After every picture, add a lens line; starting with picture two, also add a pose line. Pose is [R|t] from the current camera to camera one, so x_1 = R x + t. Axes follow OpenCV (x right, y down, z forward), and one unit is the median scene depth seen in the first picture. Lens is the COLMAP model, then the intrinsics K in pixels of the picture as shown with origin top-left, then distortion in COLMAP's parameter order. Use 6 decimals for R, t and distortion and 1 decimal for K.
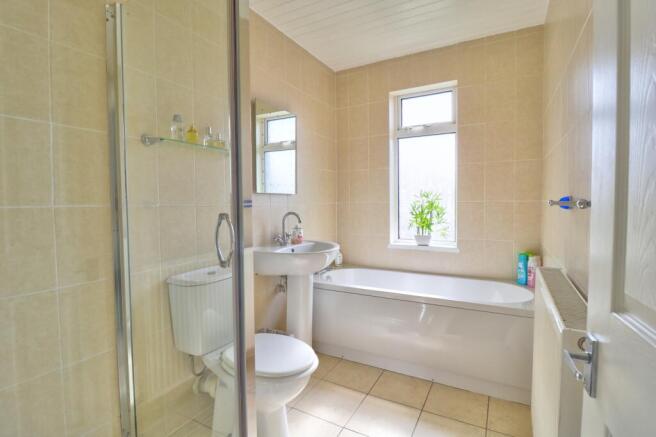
lens RADIAL K [[312.1, 0, 328.0], [0, 312.1, 218.5], [0, 0, 1]] dist [-0.003122, -0.000739]
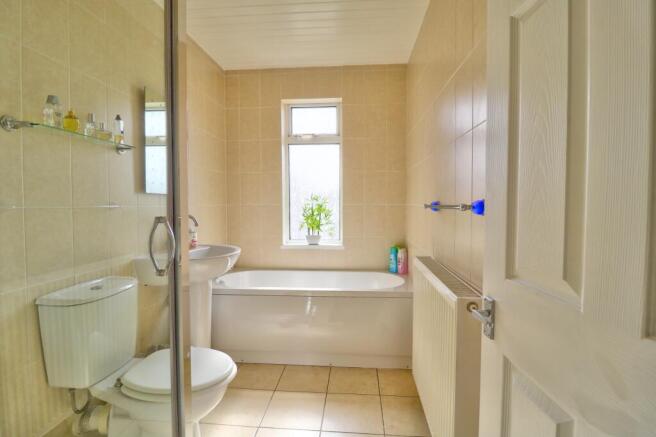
lens RADIAL K [[307.5, 0, 328.0], [0, 307.5, 218.5], [0, 0, 1]] dist [0.000418, -0.016679]
pose [[0.915016, -0.010694, 0.403275, -0.108922], [0.013267, 0.999906, -0.003587, -0.000297], [-0.403199, 0.008632, 0.915072, -0.004870]]
